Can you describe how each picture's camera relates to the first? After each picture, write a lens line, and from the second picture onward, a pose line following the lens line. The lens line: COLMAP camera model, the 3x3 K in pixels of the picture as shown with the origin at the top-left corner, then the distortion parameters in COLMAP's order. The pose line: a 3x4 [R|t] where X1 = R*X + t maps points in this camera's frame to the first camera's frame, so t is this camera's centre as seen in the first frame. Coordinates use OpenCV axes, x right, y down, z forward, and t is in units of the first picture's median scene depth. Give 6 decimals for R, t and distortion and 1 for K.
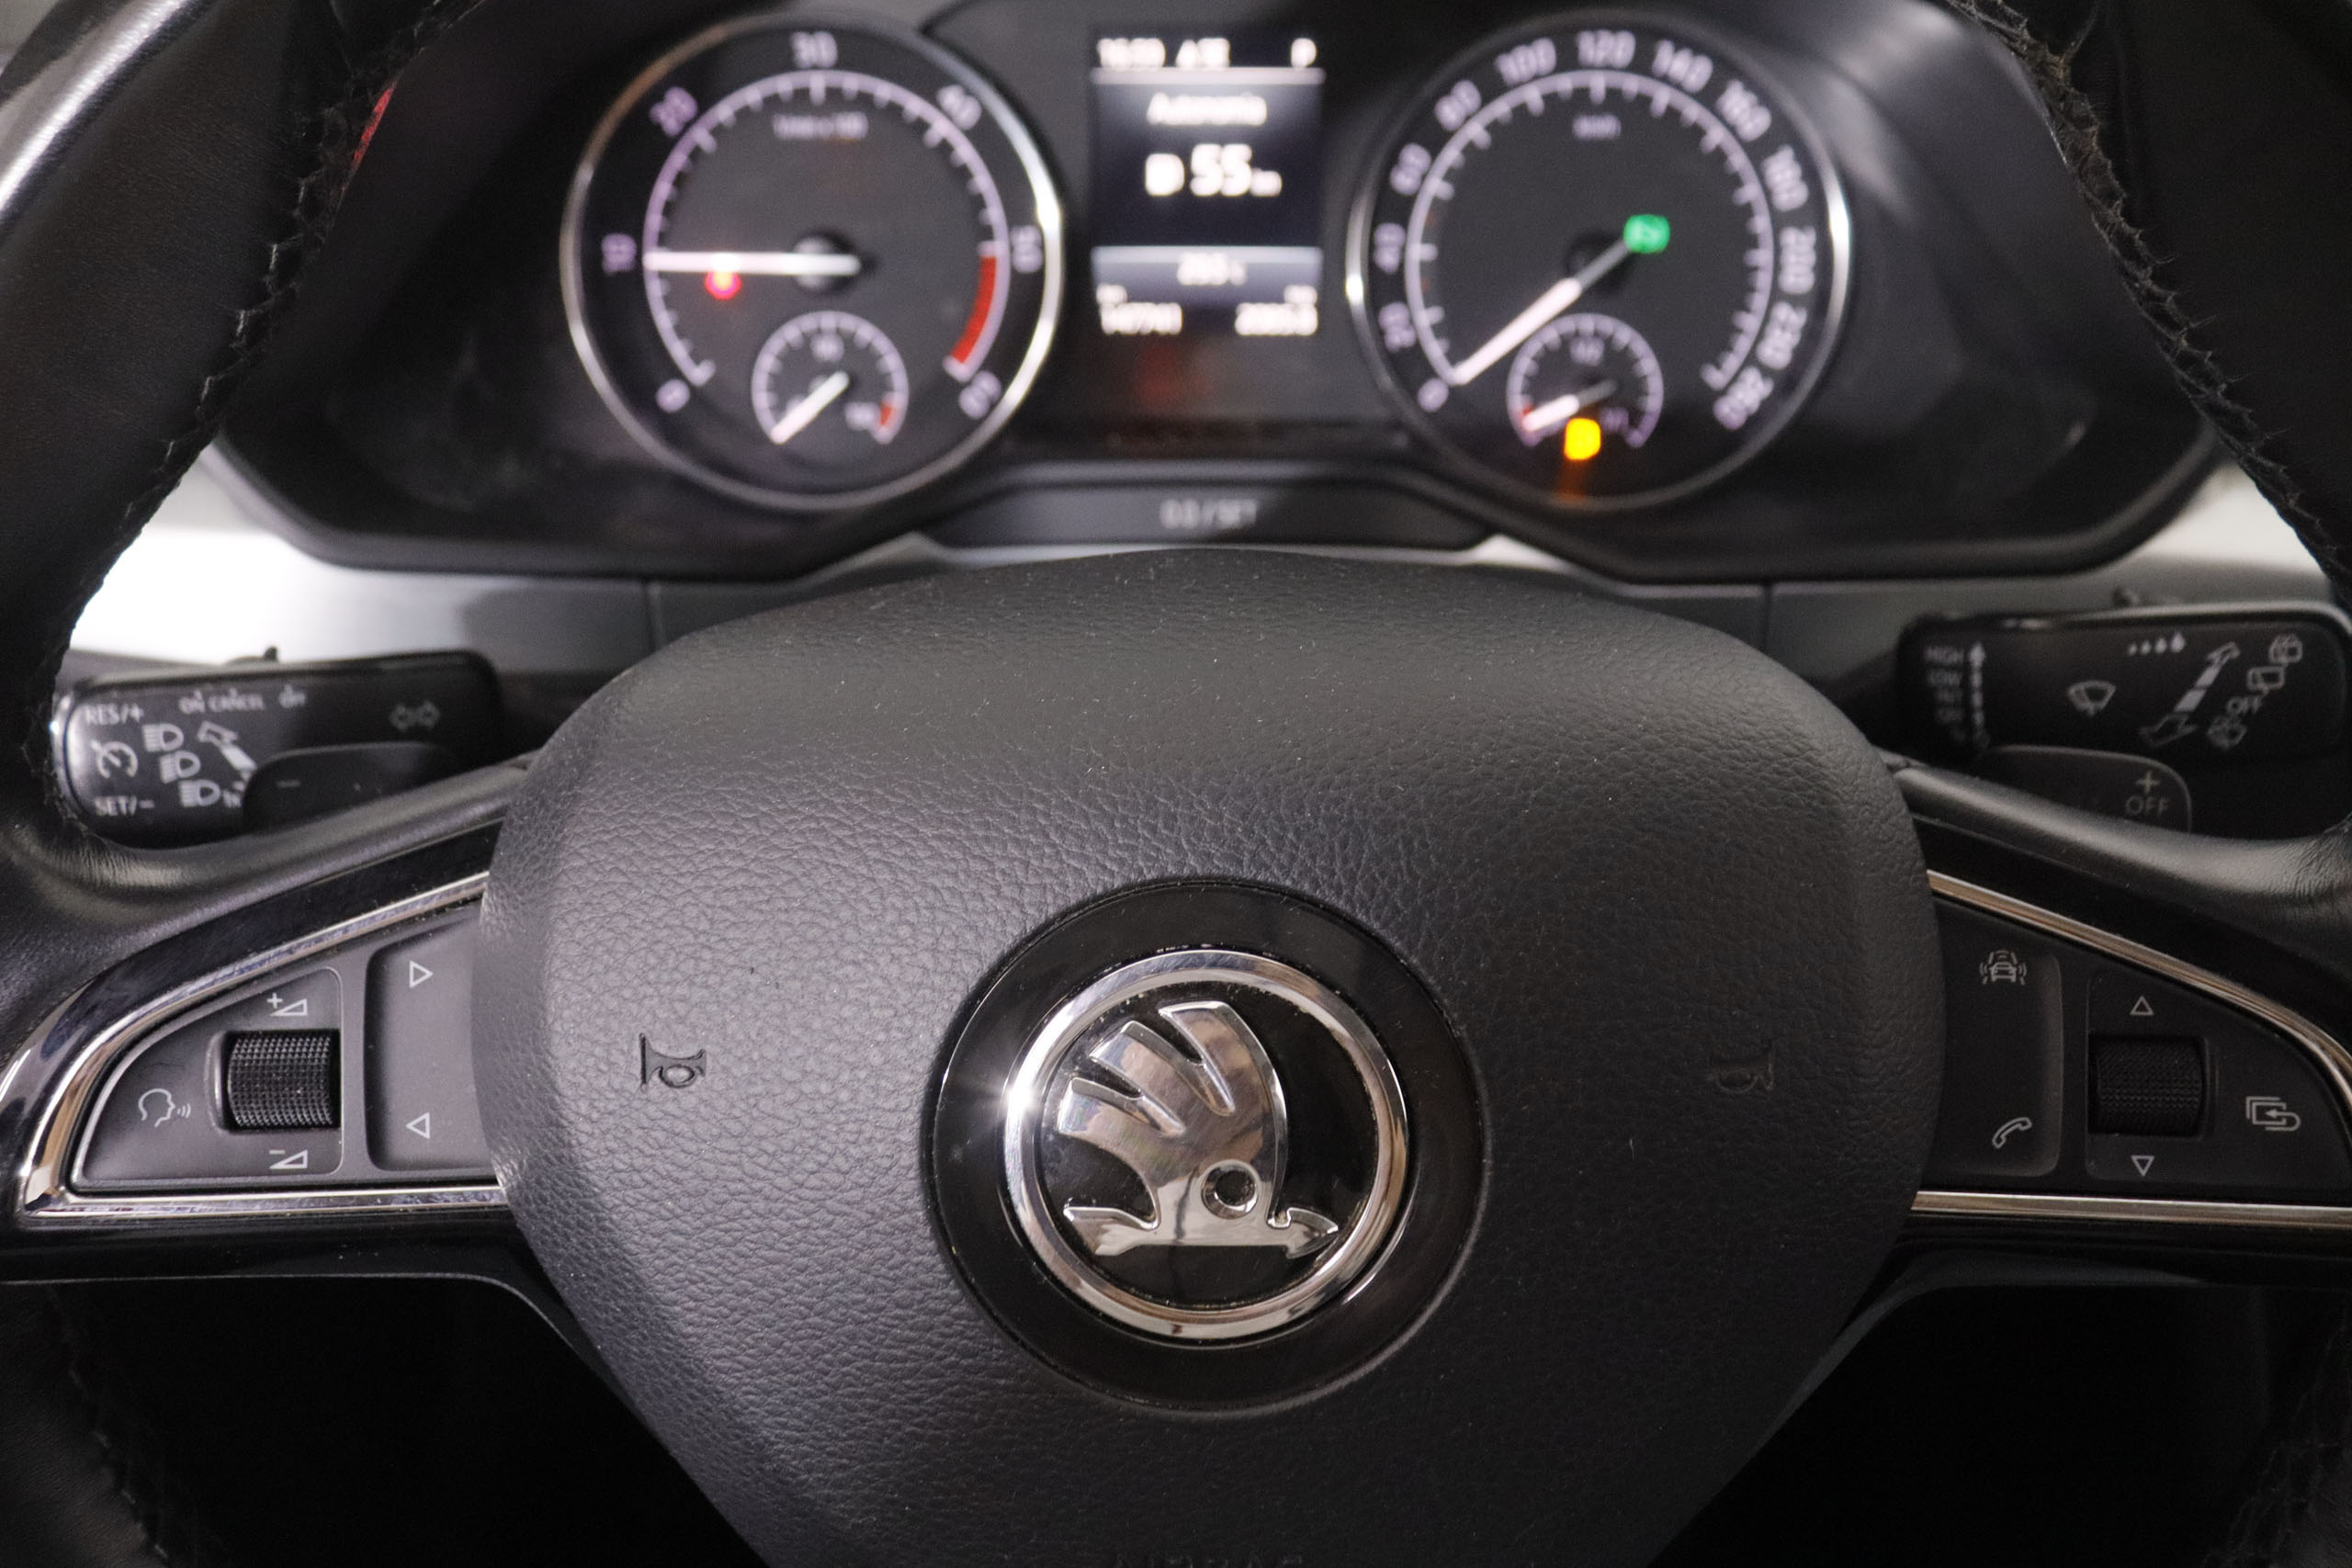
lens RADIAL K [[1918.0, 0, 1183.4], [0, 1918.0, 766.6], [0, 0, 1]] dist [-0.137387, 0.028115]
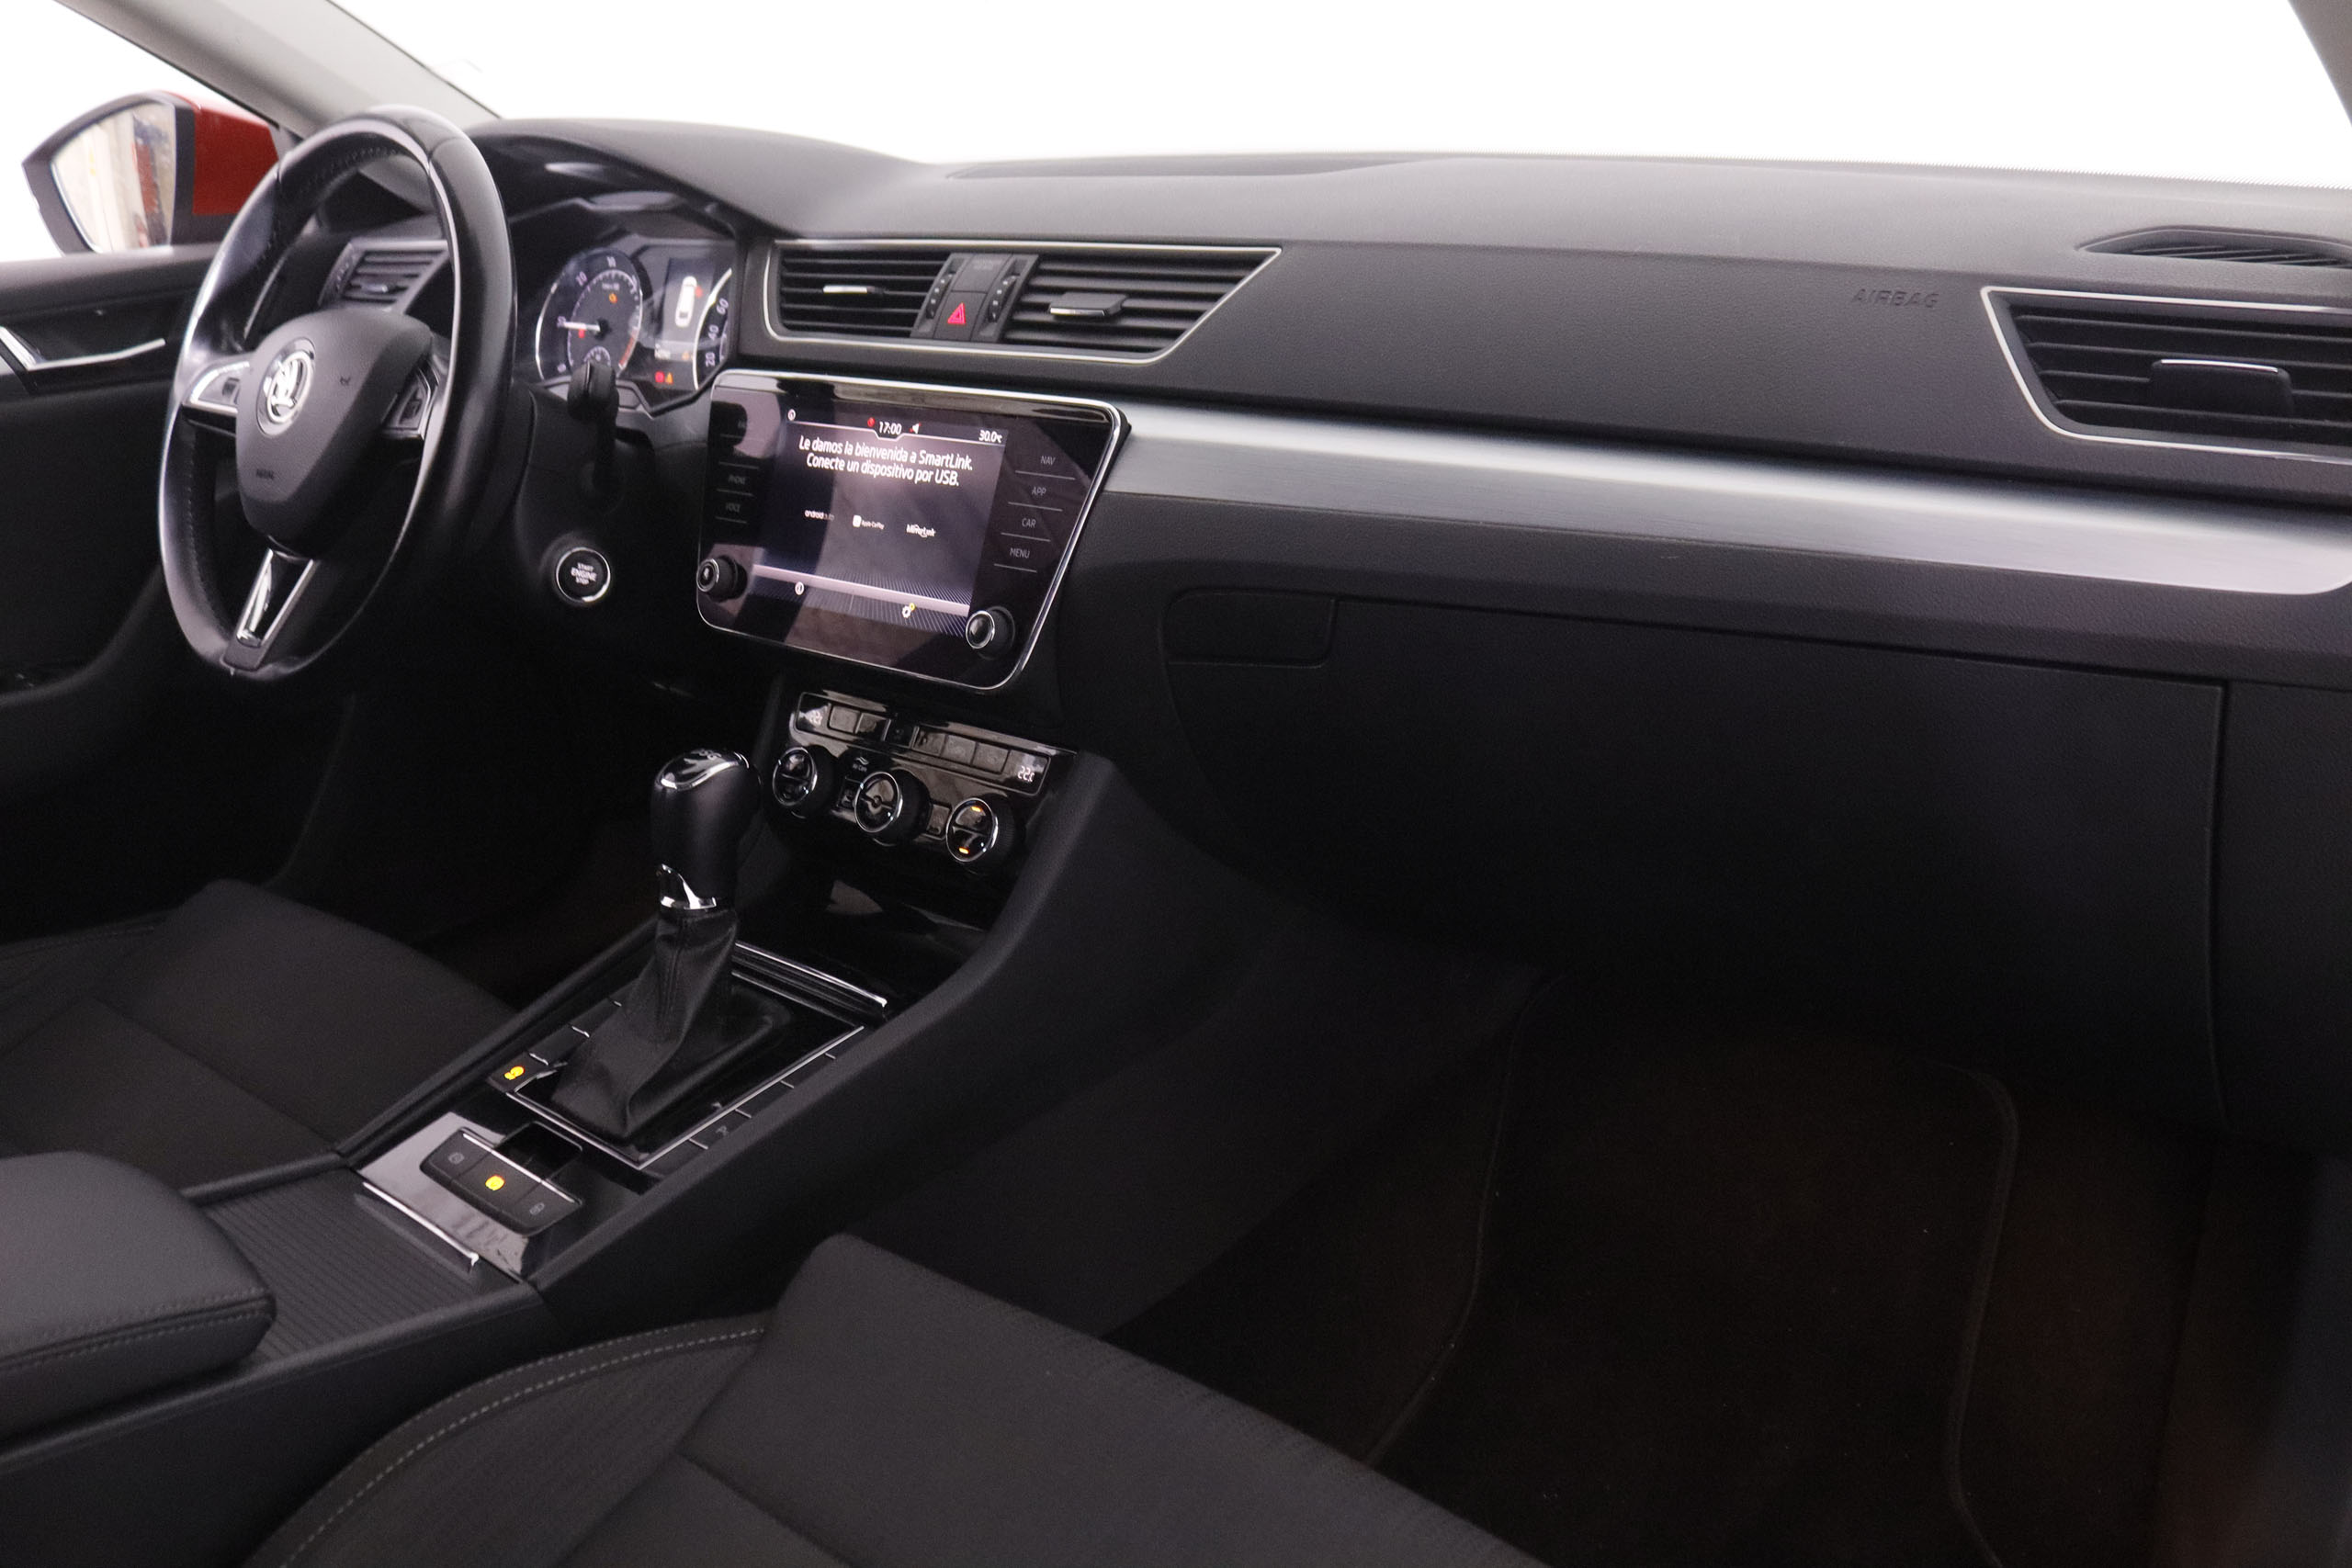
lens RADIAL K [[1918.0, 0, 1177.5], [0, 1918.0, 763.4], [0, 0, 1]] dist [-0.137387, 0.028115]
pose [[0.774822, 0.188268, -0.603495, 2.535743], [-0.335002, 0.931848, -0.139404, 0.507214], [0.536120, 0.310185, 0.785086, -0.678922]]
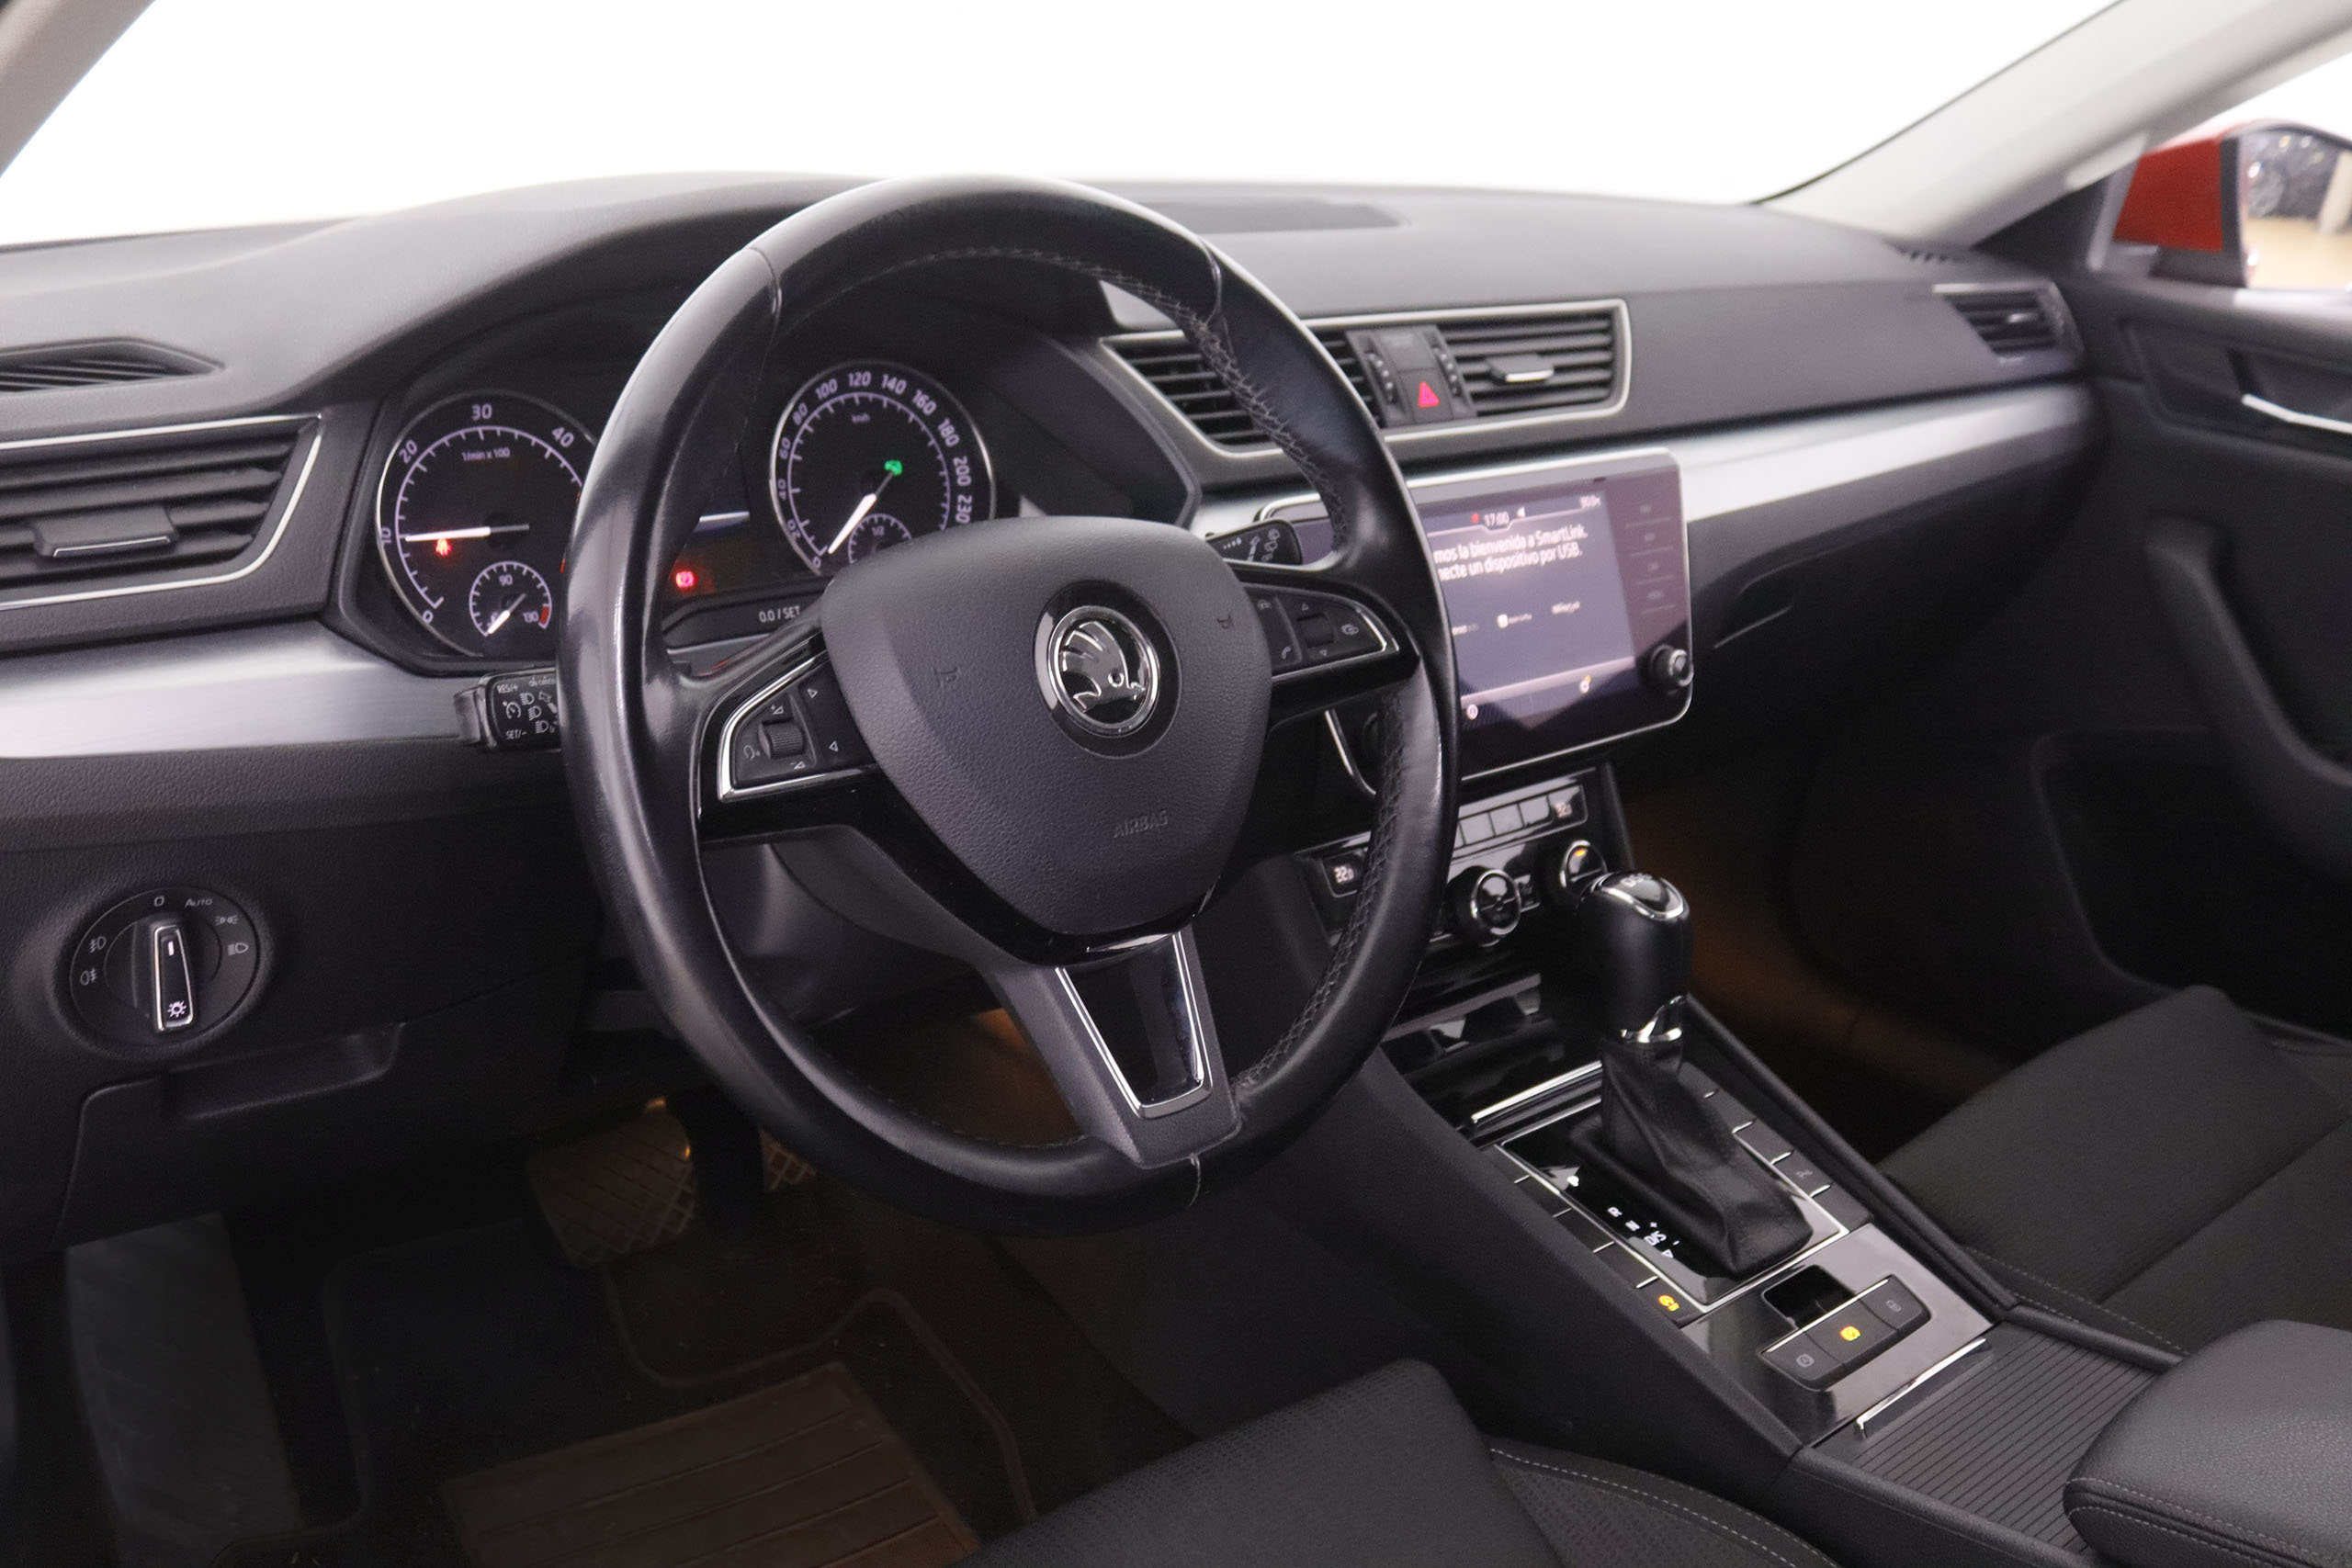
lens RADIAL K [[2279.2, 0, 1193.5], [0, 2279.2, 791.9], [0, 0, 1]] dist [-0.059031, 0.000000]
pose [[0.744305, -0.180692, 0.642931, -1.118823], [0.333516, 0.934629, -0.123430, 0.435021], [-0.578599, 0.306298, 0.755913, -0.884157]]
